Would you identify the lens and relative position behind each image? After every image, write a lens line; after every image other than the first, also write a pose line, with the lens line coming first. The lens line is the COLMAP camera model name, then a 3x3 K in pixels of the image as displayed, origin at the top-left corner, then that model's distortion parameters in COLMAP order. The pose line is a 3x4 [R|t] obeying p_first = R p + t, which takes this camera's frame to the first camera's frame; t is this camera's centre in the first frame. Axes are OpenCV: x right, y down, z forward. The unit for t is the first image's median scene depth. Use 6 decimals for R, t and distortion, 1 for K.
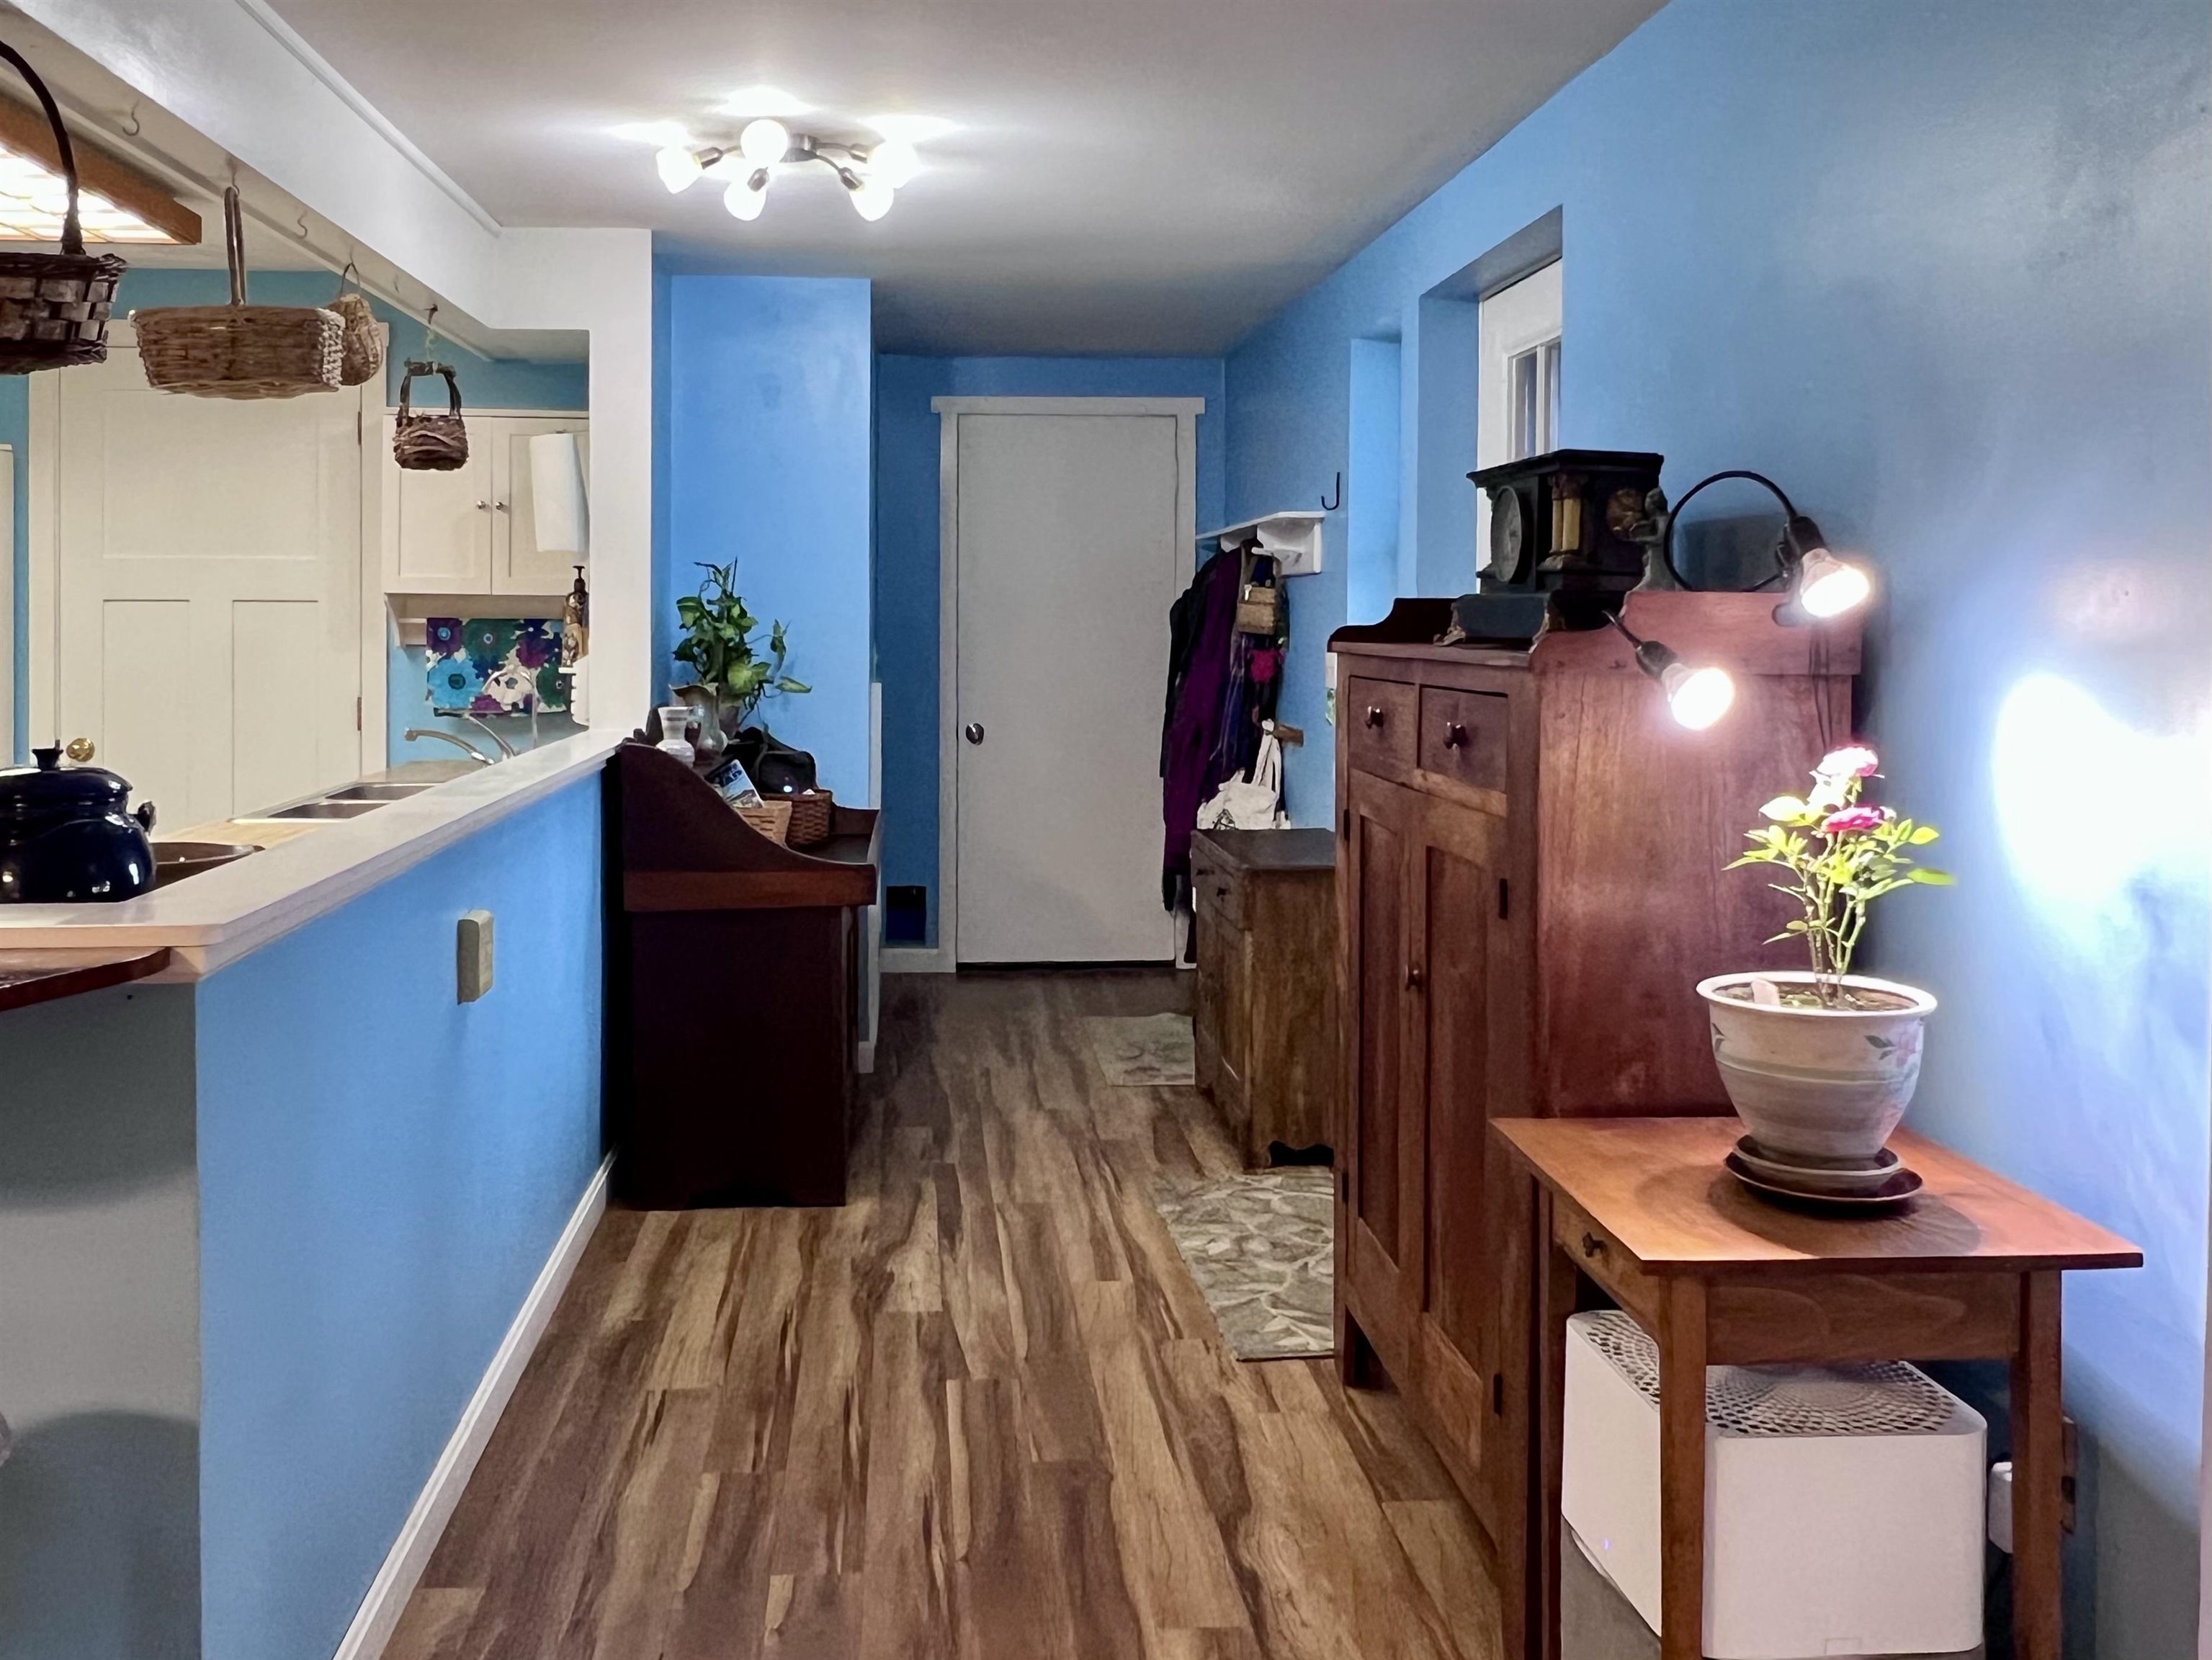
lens RADIAL K [[1643.3, 0, 967.3], [0, 1643.3, 621.7], [0, 0, 1]] dist [0.002020, -0.006128]
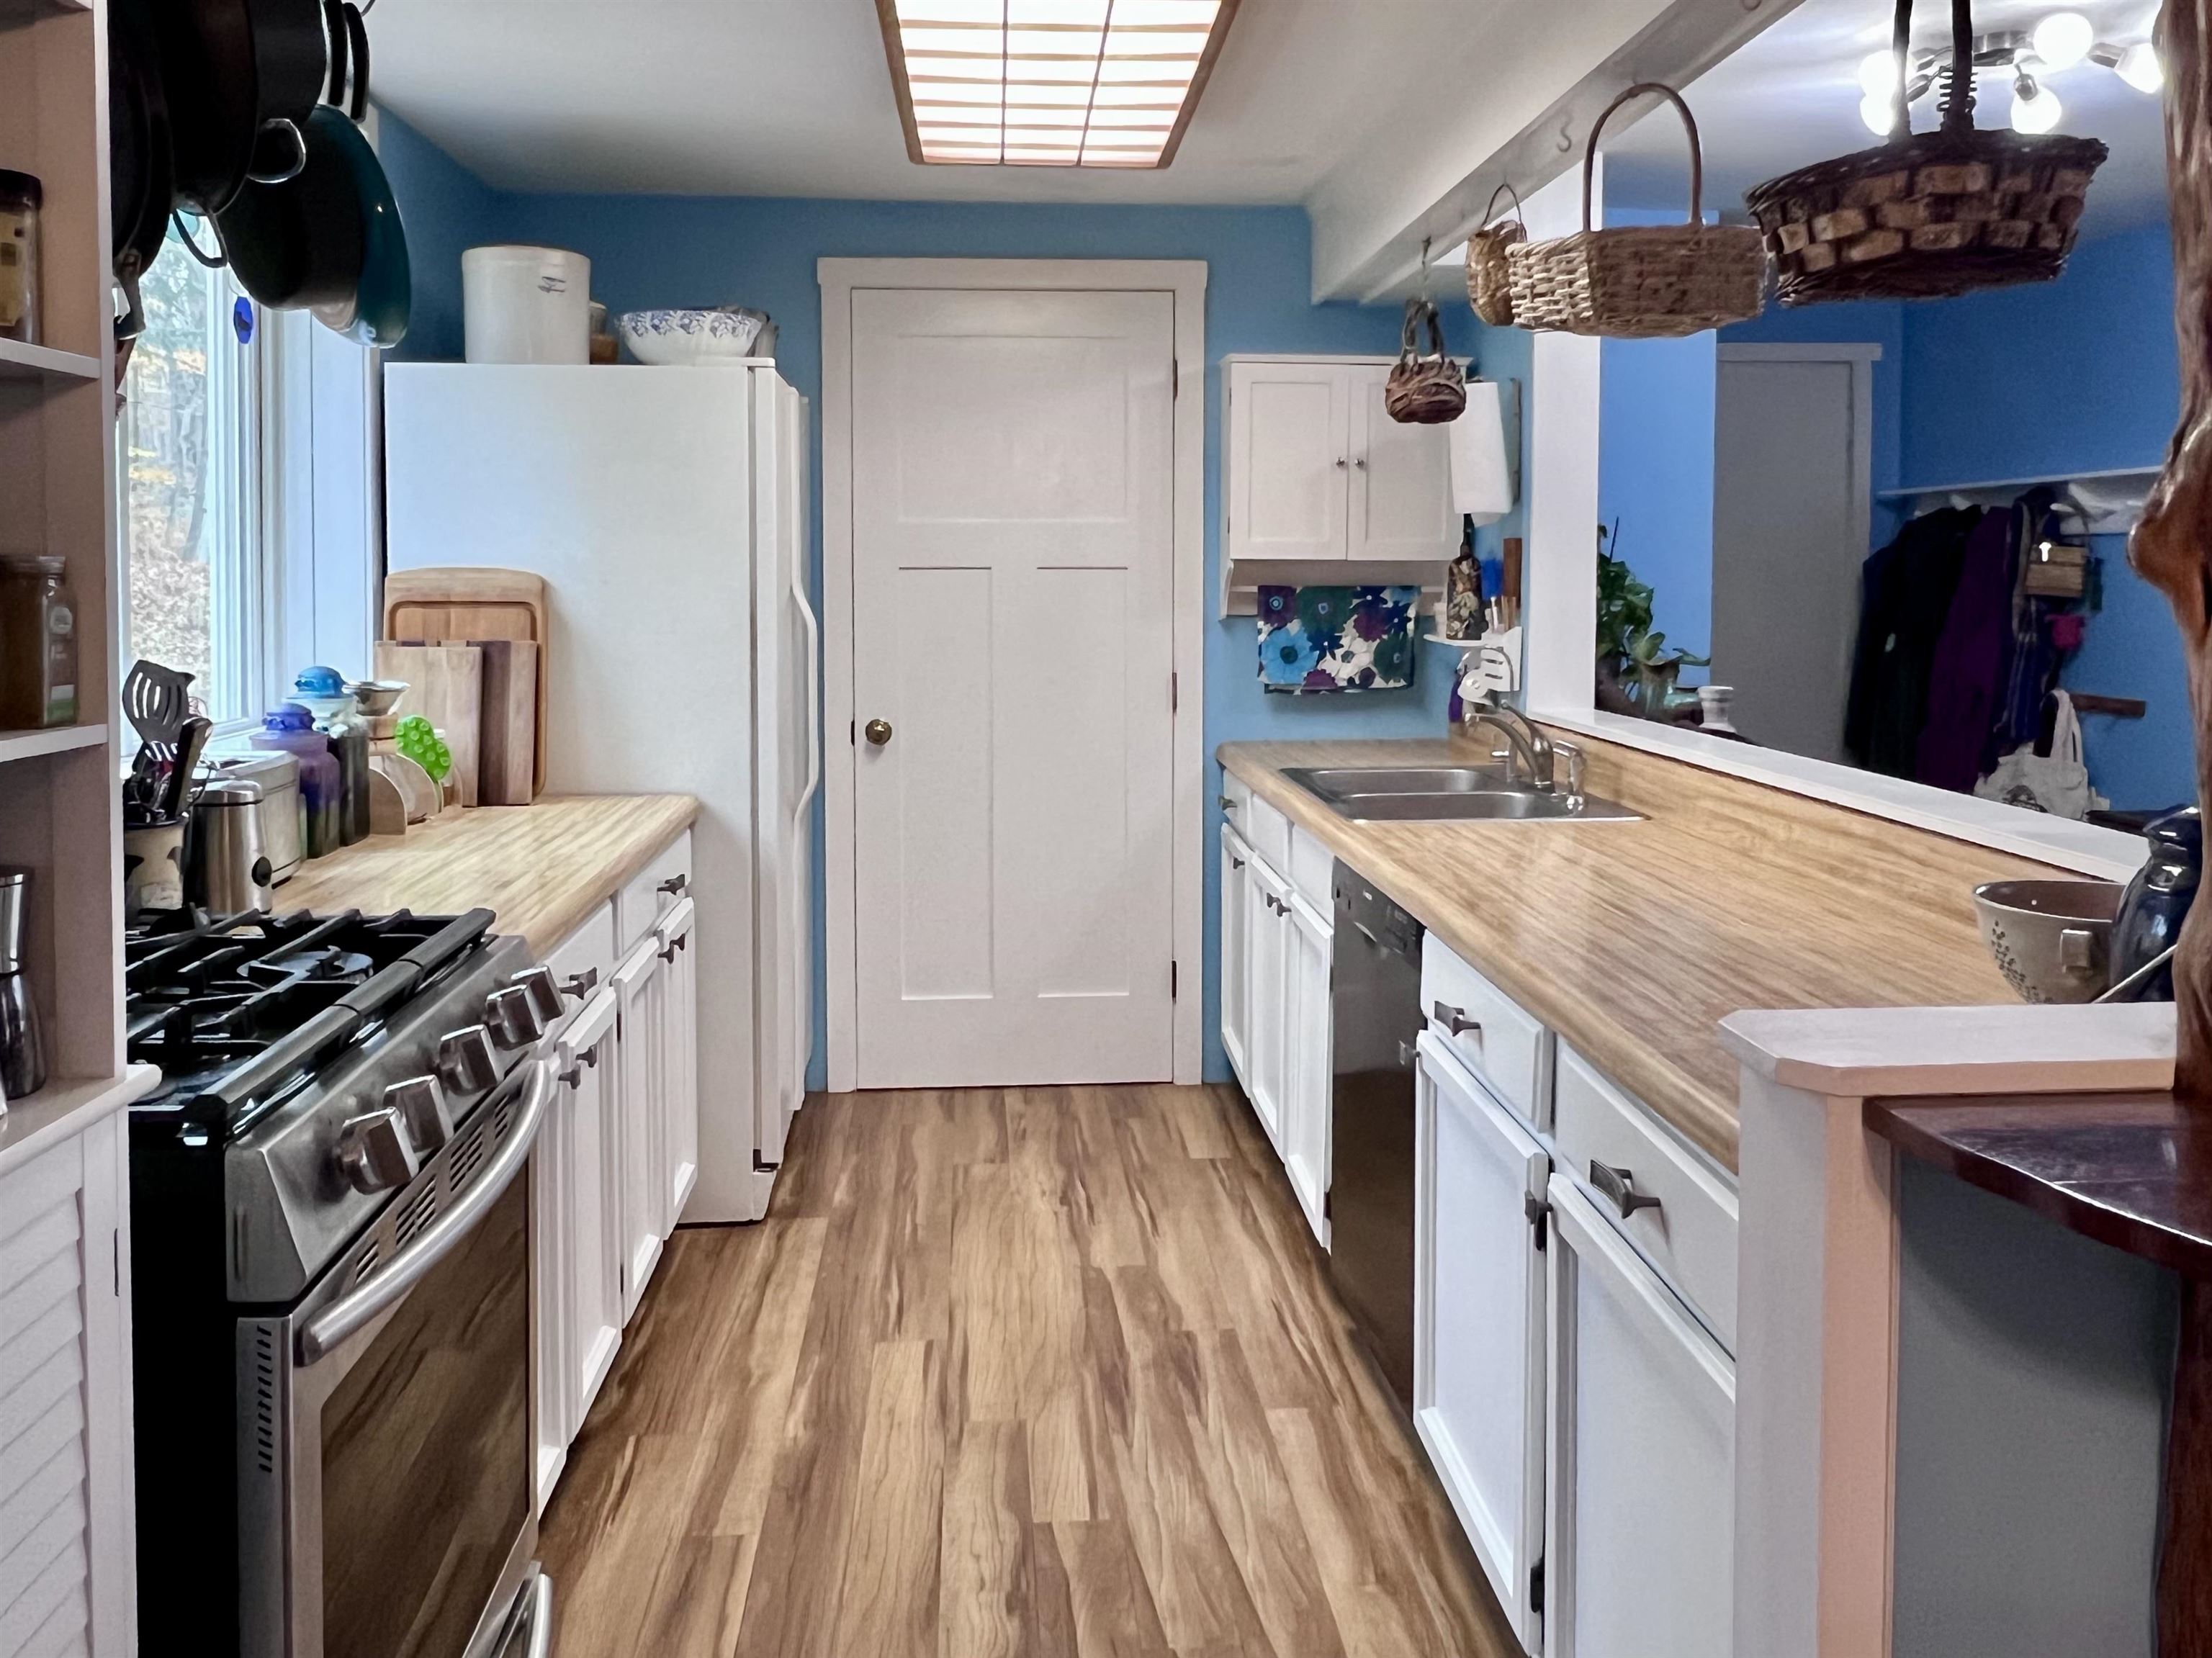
lens RADIAL K [[1642.9, 0, 1156.3], [0, 1642.9, 663.8], [0, 0, 1]] dist [0.002020, -0.006128]
pose [[0.999989, -0.004610, 0.001200, -0.461616], [0.004541, 0.998616, 0.052403, -0.008662], [-0.001440, -0.052397, 0.998625, 0.096658]]
